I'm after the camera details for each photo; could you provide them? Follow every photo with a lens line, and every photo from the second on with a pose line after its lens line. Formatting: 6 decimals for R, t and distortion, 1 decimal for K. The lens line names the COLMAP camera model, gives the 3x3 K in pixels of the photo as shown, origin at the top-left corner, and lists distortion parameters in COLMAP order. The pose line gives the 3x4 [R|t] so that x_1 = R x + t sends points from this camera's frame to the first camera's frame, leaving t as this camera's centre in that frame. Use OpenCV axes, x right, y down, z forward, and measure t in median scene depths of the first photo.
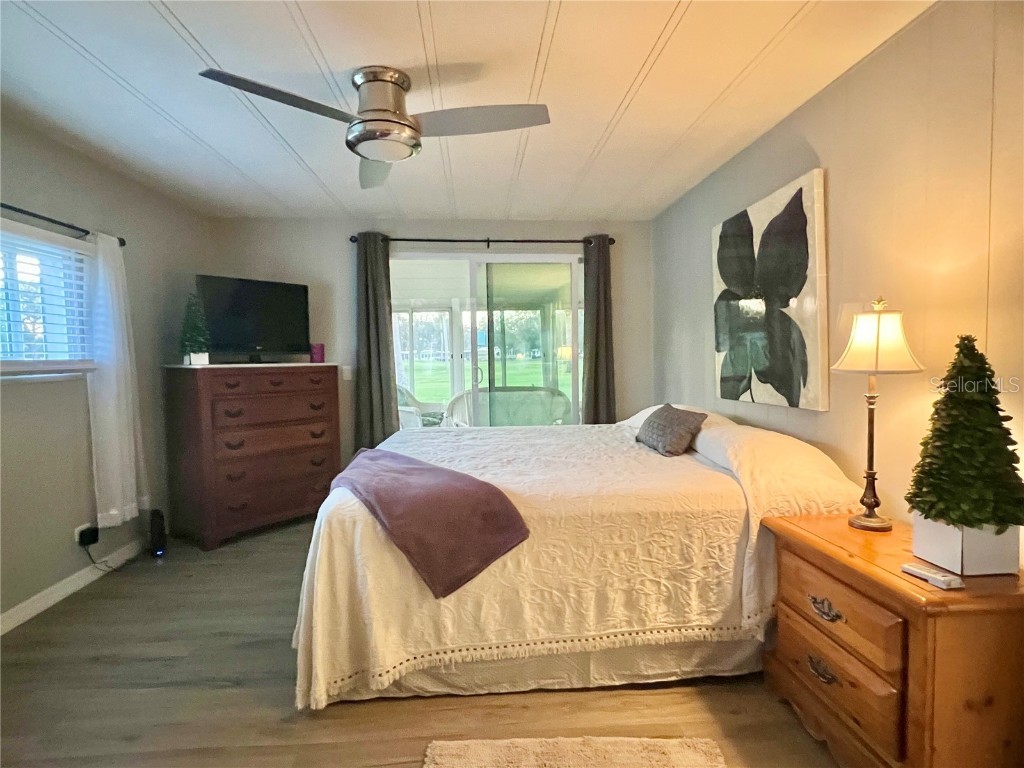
lens RADIAL K [[562.9, 0, 512.5], [0, 562.9, 385.3], [0, 0, 1]] dist [-0.007003, 0.002653]
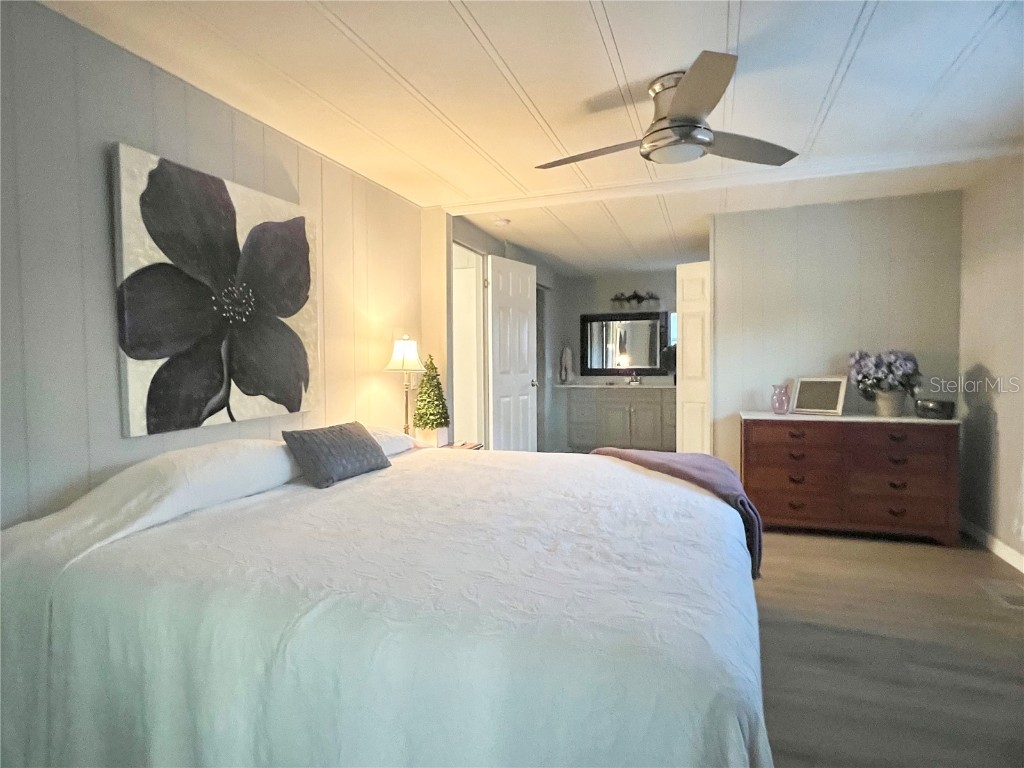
lens RADIAL K [[562.9, 0, 514.2], [0, 562.9, 386.9], [0, 0, 1]] dist [-0.007003, 0.002653]
pose [[-0.919932, 0.012627, 0.391875, -0.295621], [0.047784, 0.995642, 0.080090, -0.072910], [-0.389156, 0.092402, -0.916526, 1.754155]]
